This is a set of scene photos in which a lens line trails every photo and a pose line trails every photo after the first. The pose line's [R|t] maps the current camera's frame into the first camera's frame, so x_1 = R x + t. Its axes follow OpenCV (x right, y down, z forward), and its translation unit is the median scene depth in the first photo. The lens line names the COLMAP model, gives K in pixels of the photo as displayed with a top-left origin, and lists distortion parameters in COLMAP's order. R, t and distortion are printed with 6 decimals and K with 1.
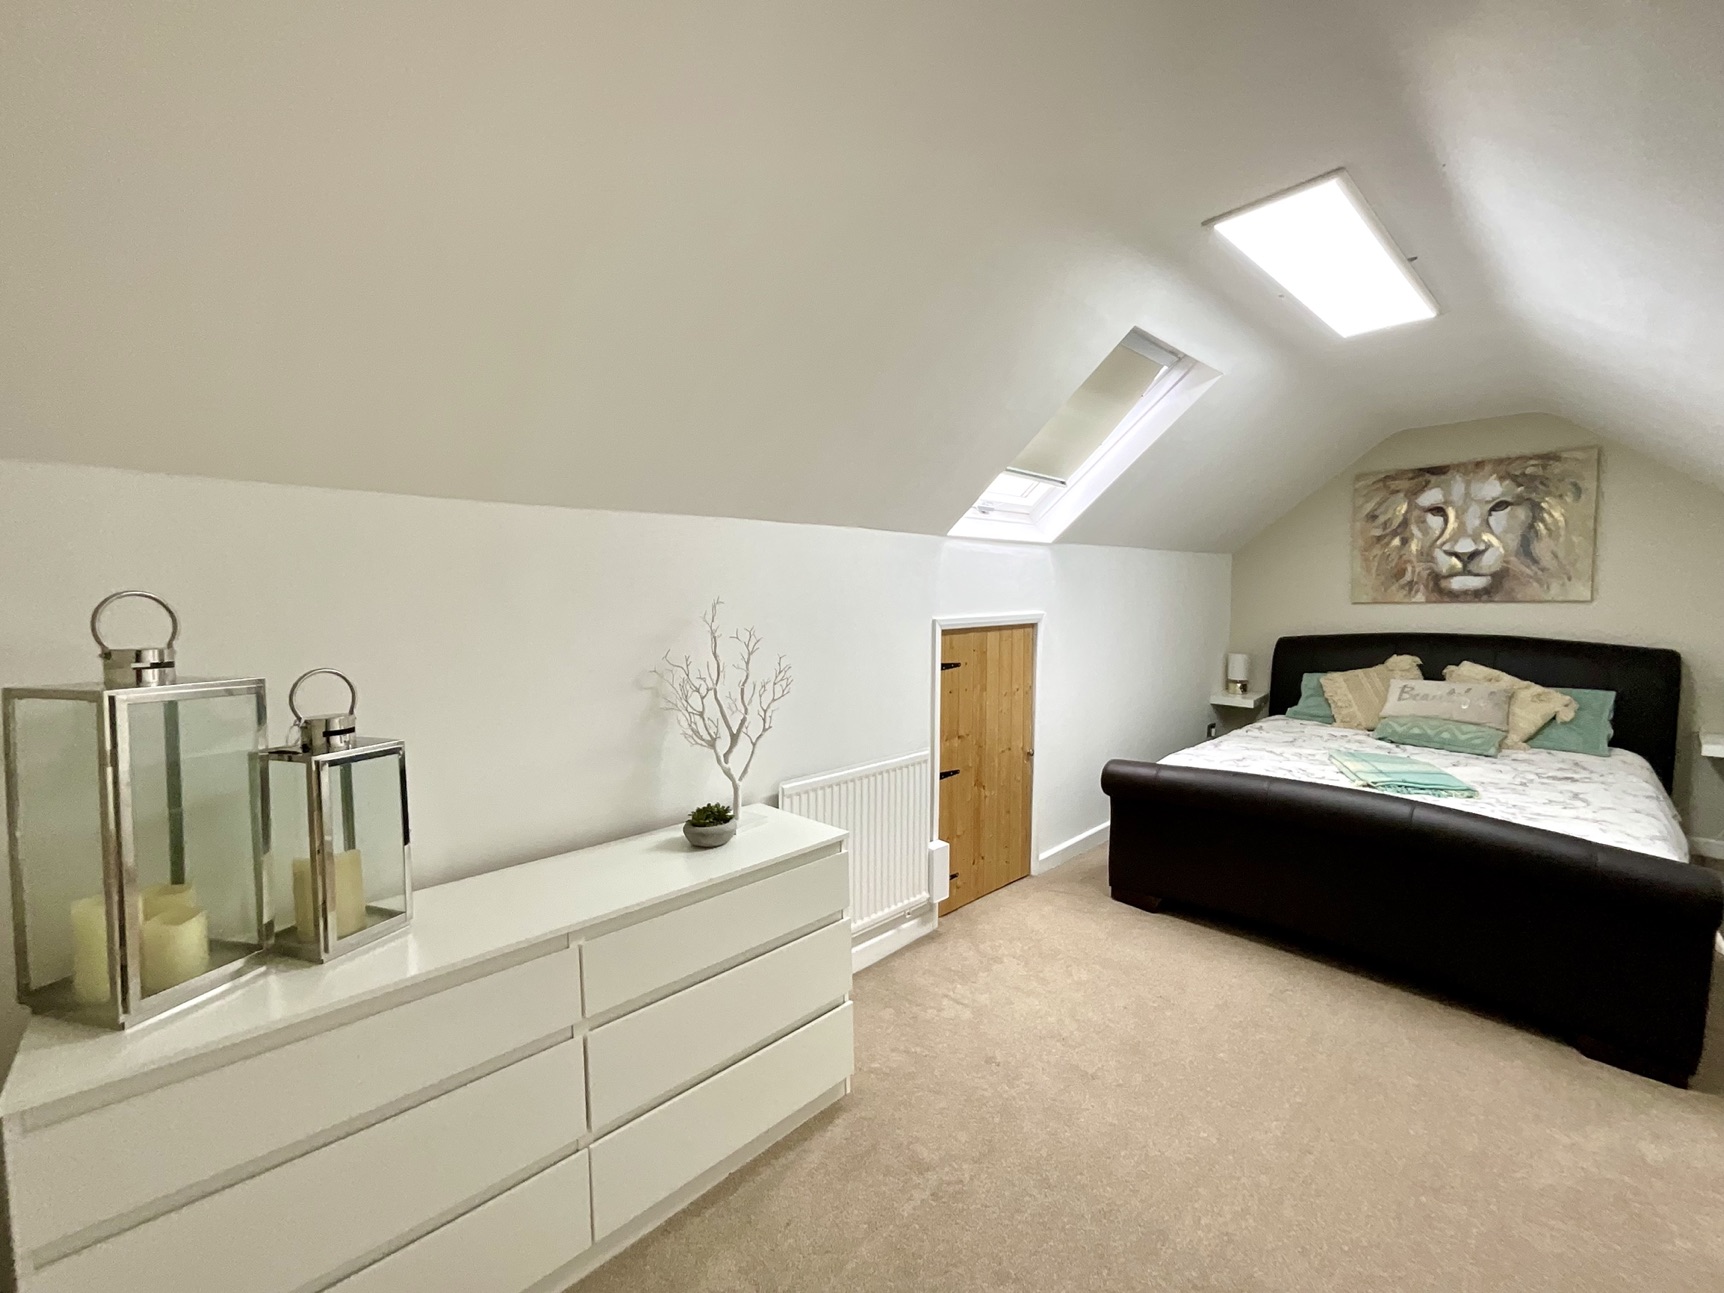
lens RADIAL K [[701.0, 0, 864.4], [0, 701.0, 645.4], [0, 0, 1]] dist [-0.004047, 0.001840]
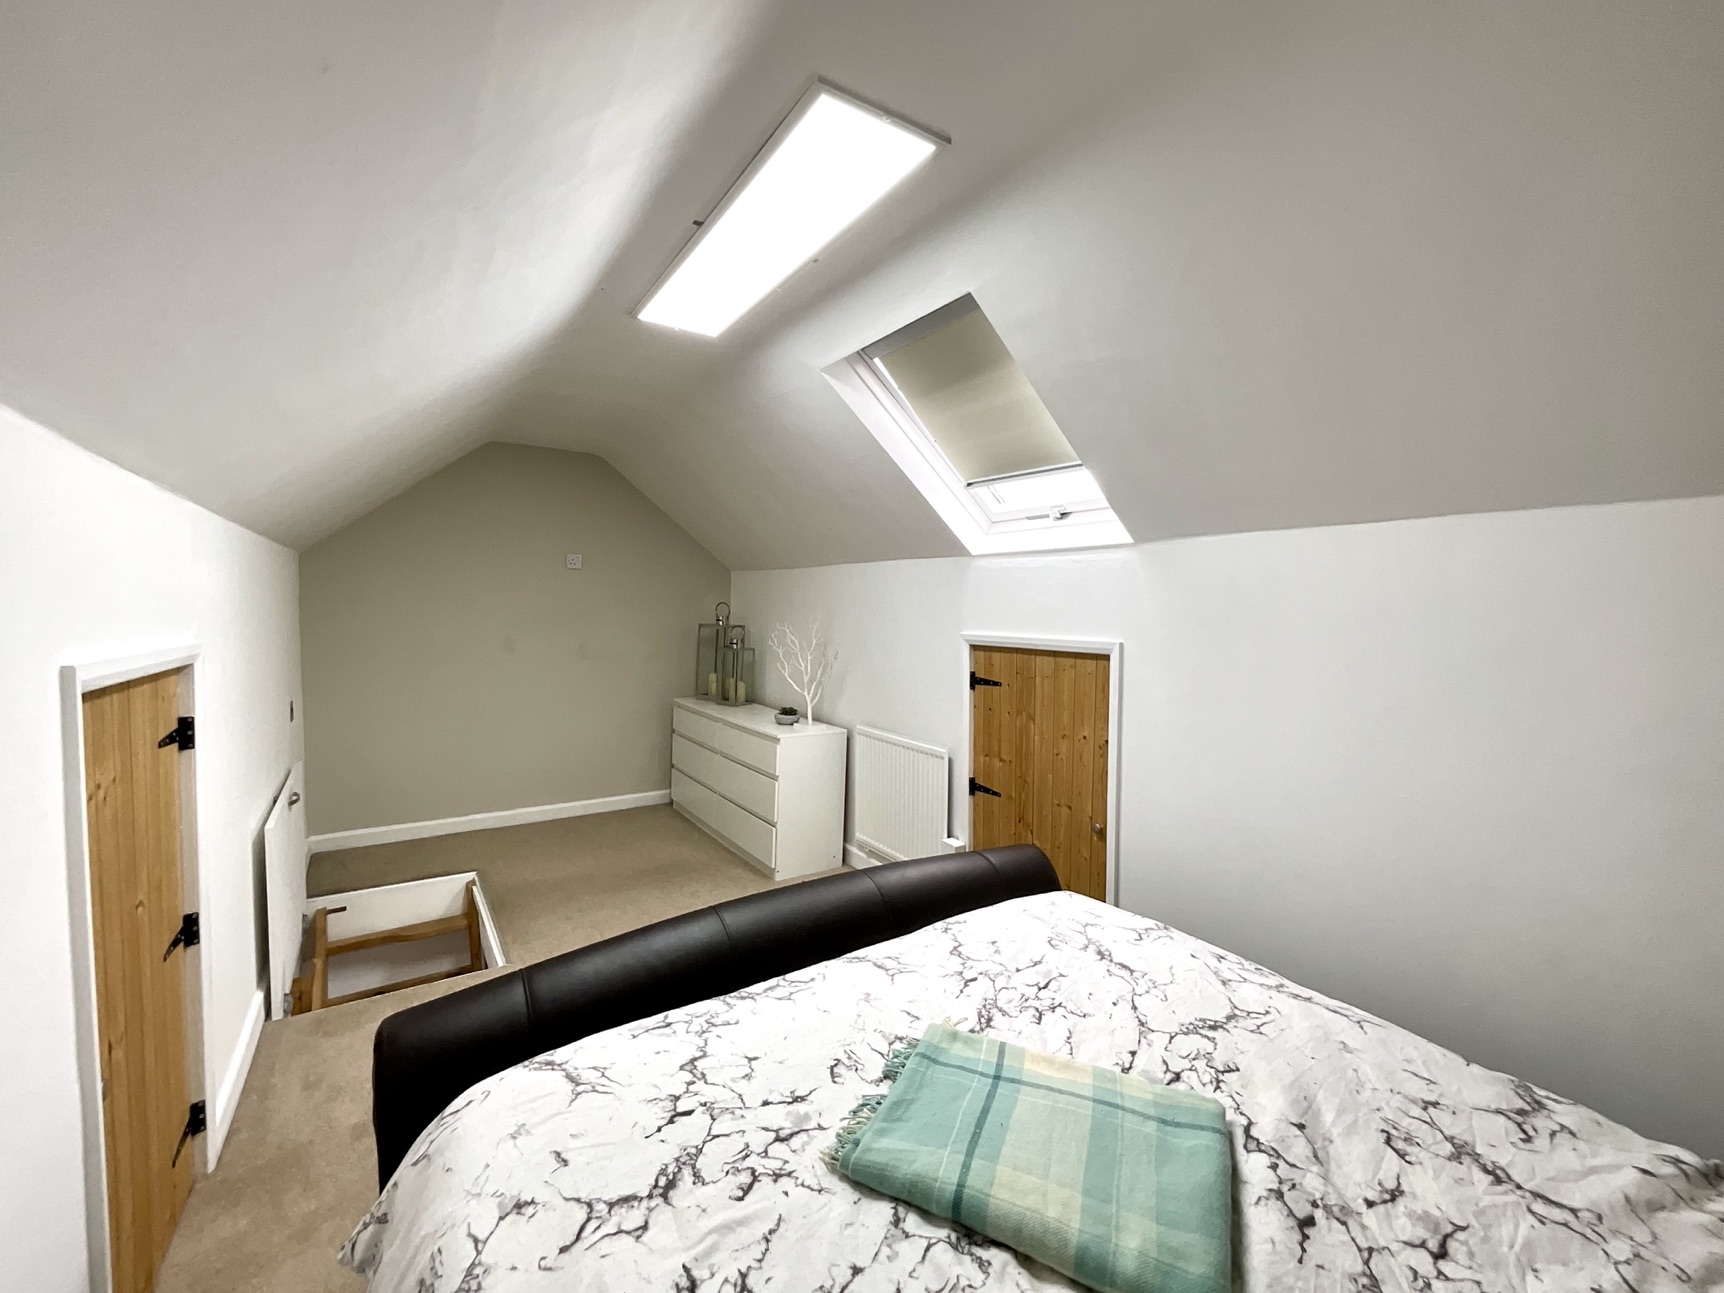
lens RADIAL K [[701.0, 0, 863.1], [0, 701.0, 644.7], [0, 0, 1]] dist [-0.004047, 0.001840]
pose [[-0.158274, 0.042486, -0.986481, 1.109914], [-0.105009, 0.992684, 0.059601, -0.063948], [0.981796, 0.113022, -0.152654, 0.940725]]
